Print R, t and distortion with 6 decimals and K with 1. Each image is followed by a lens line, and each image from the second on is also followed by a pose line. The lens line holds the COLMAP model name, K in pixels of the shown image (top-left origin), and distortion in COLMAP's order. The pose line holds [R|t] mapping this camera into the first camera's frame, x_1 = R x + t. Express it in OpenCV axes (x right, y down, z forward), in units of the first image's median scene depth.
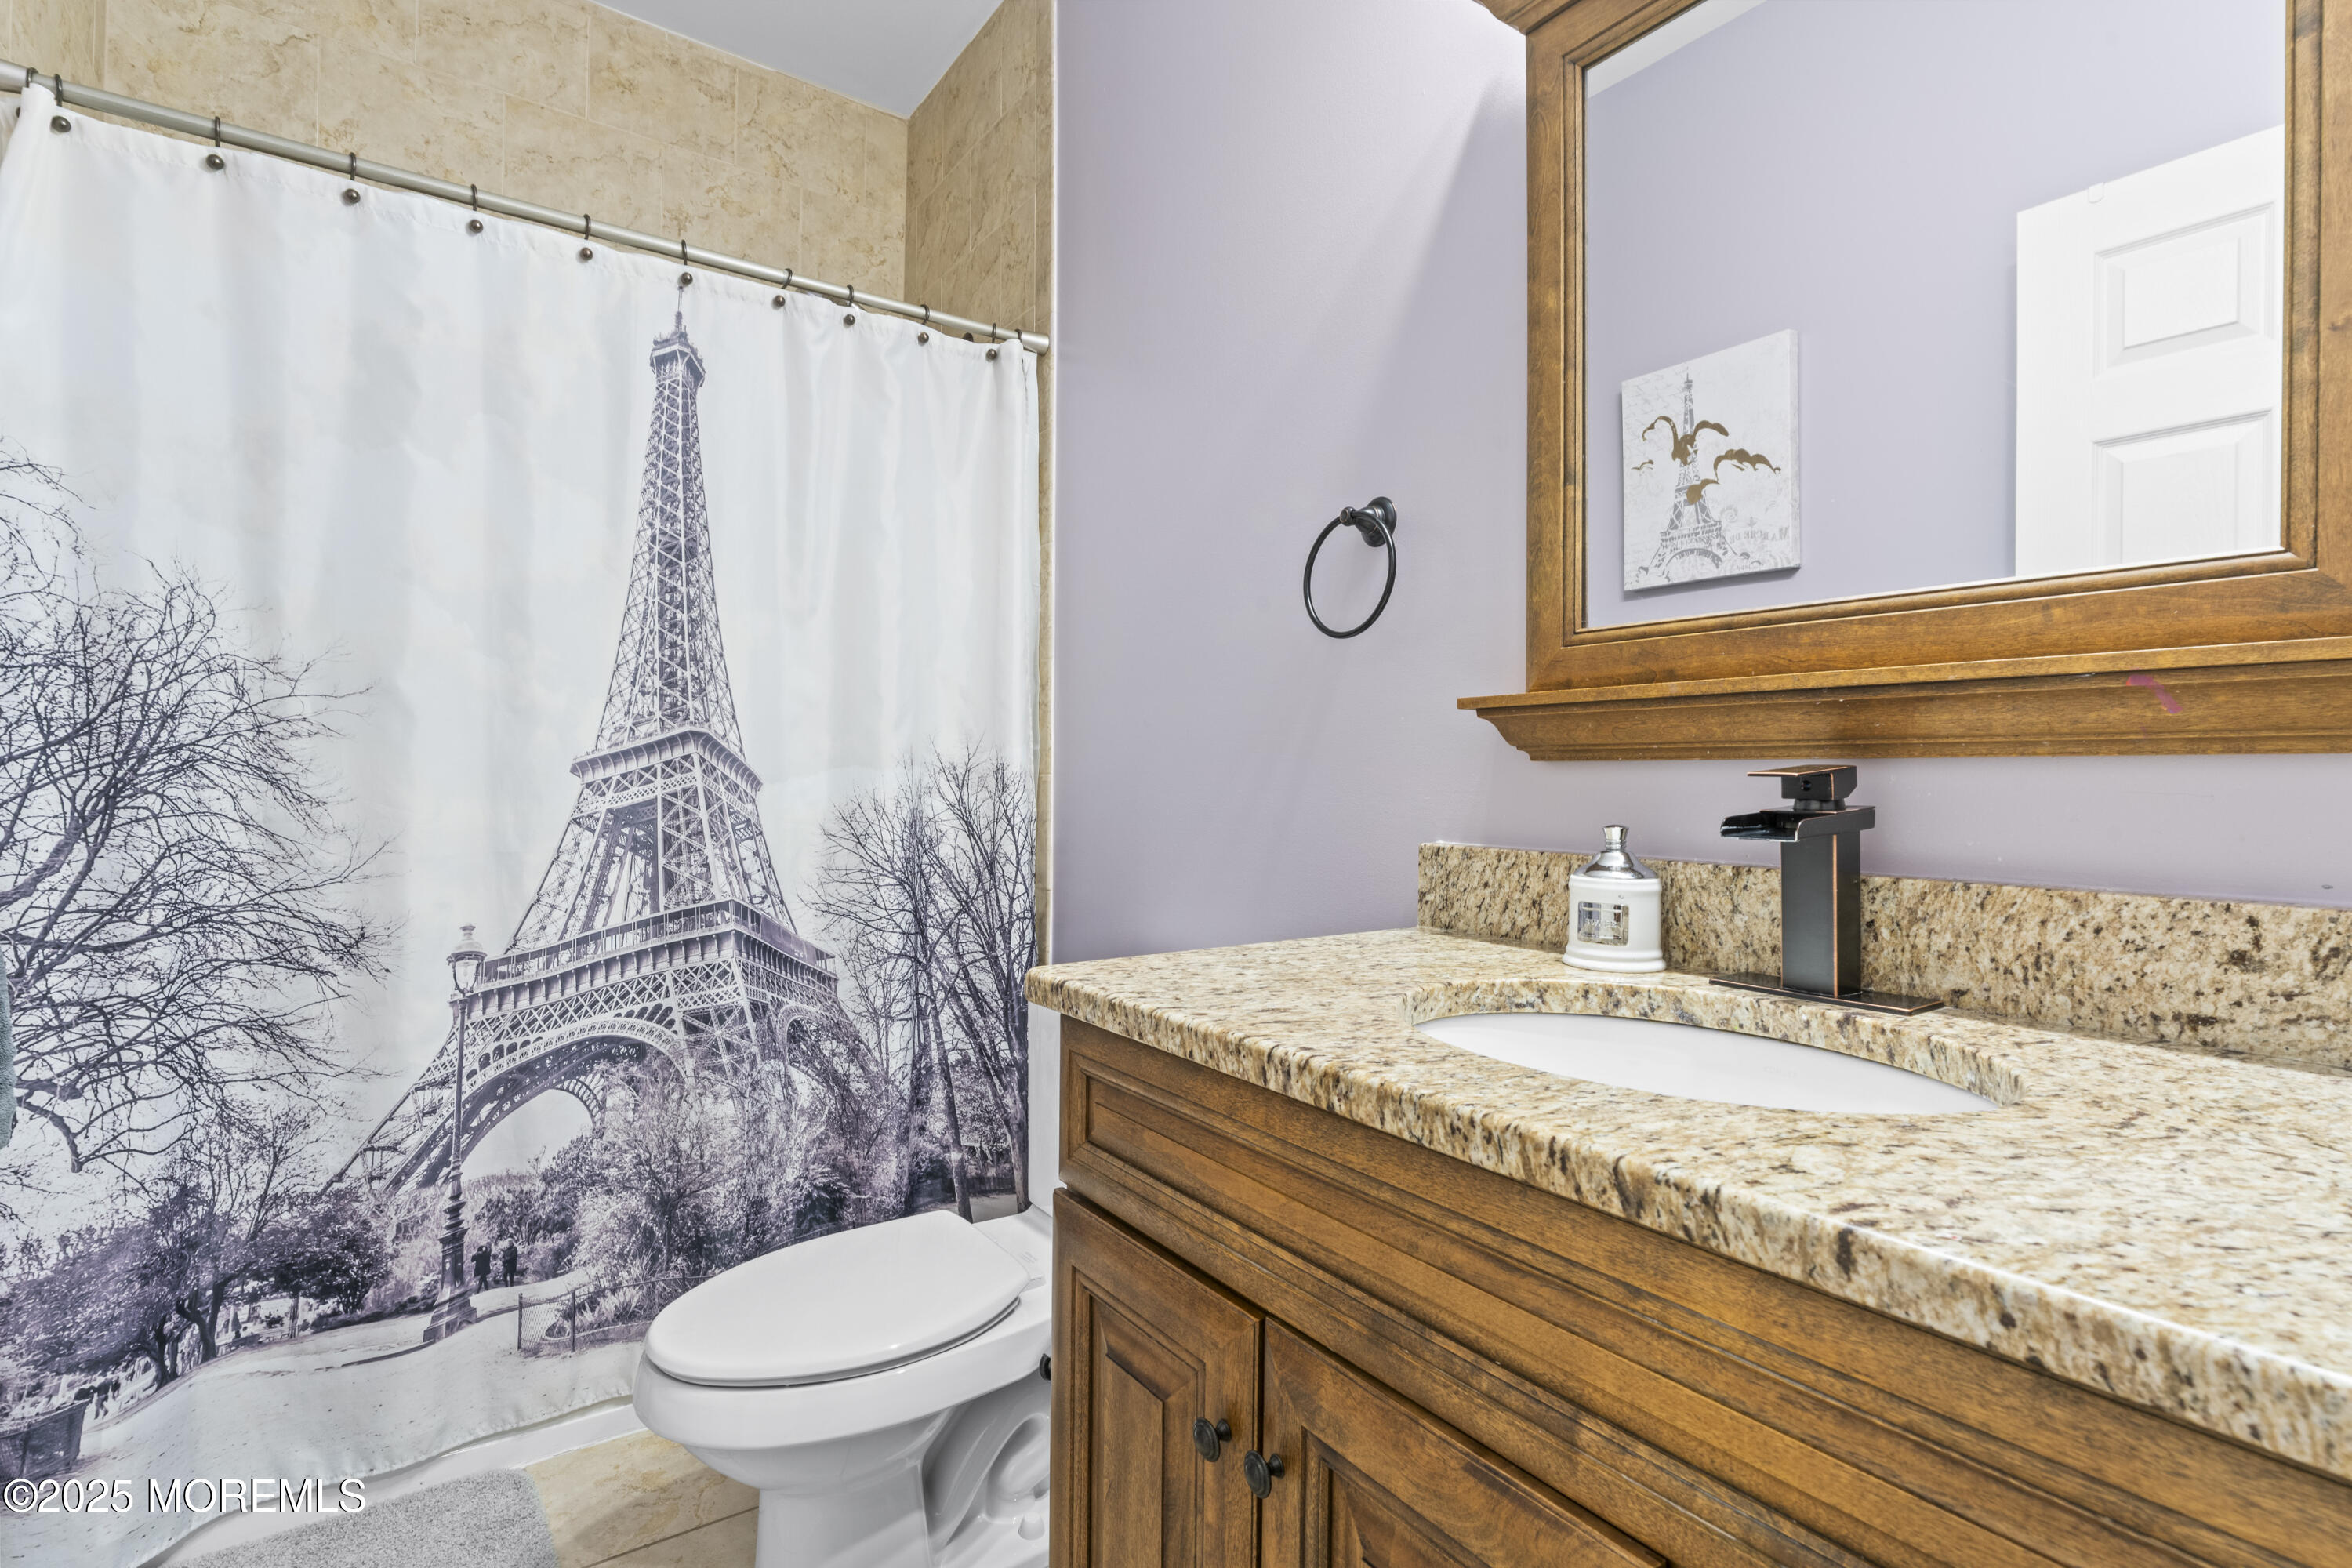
lens RADIAL K [[1101.8, 0, 1180.3], [0, 1101.8, 761.9], [0, 0, 1]] dist [-0.001974, -0.000580]
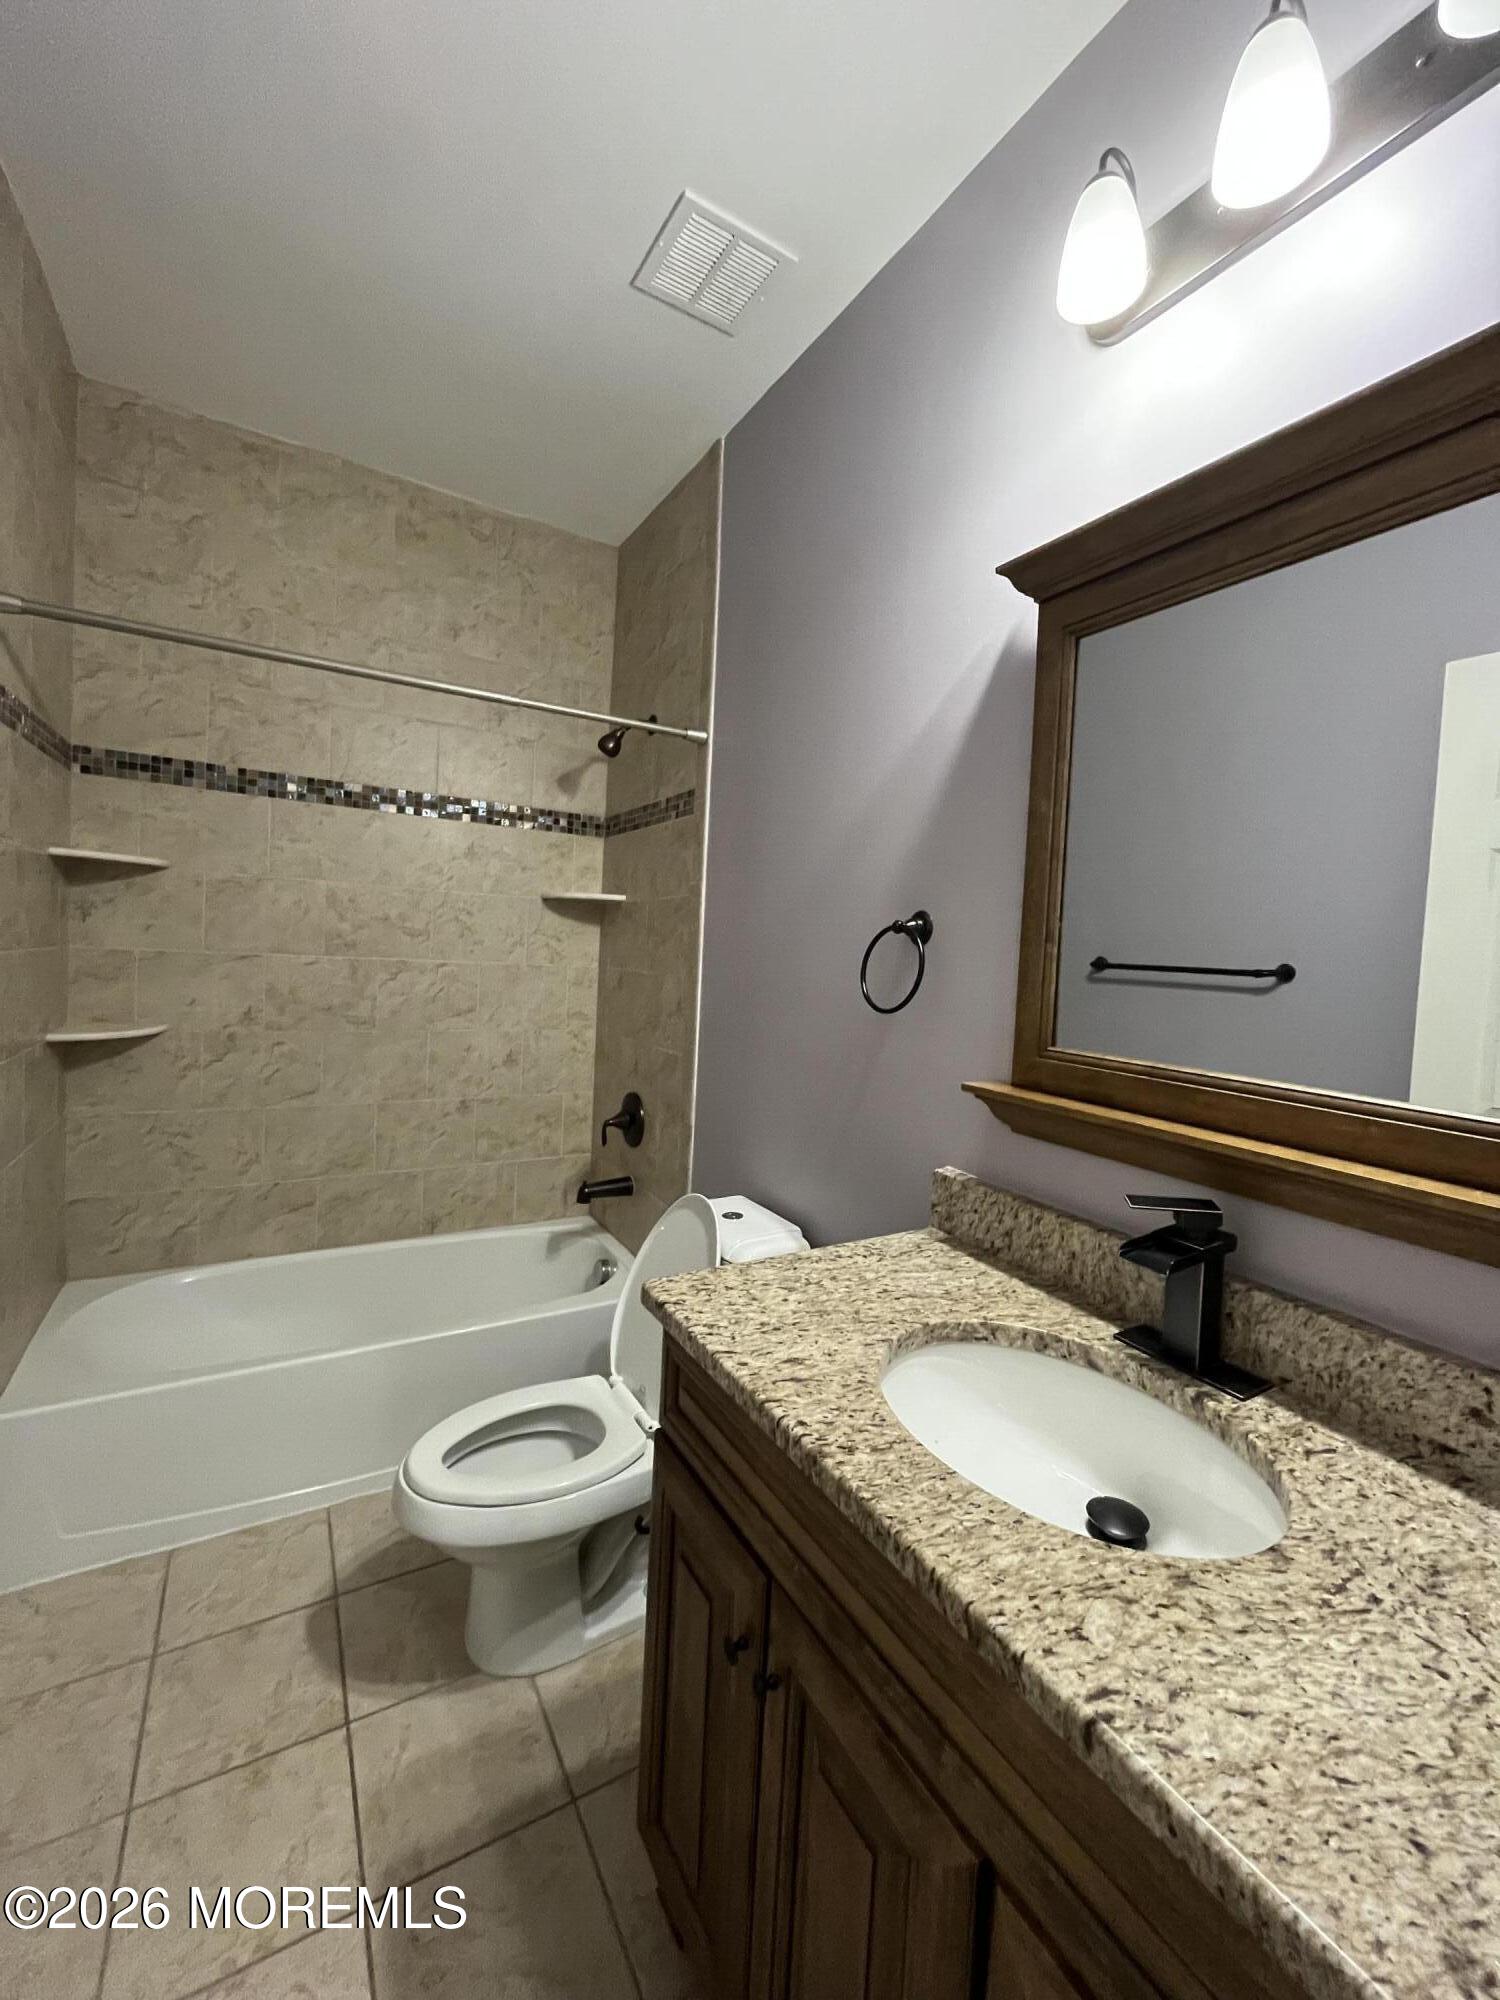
lens RADIAL K [[801.5, 0, 750.9], [0, 801.5, 990.0], [0, 0, 1]] dist [-0.002734, 0.000453]
pose [[0.995796, 0.046818, -0.078736, 0.080208], [-0.043056, 0.997879, 0.048818, -0.290893], [0.080855, -0.045223, 0.995699, -0.047644]]
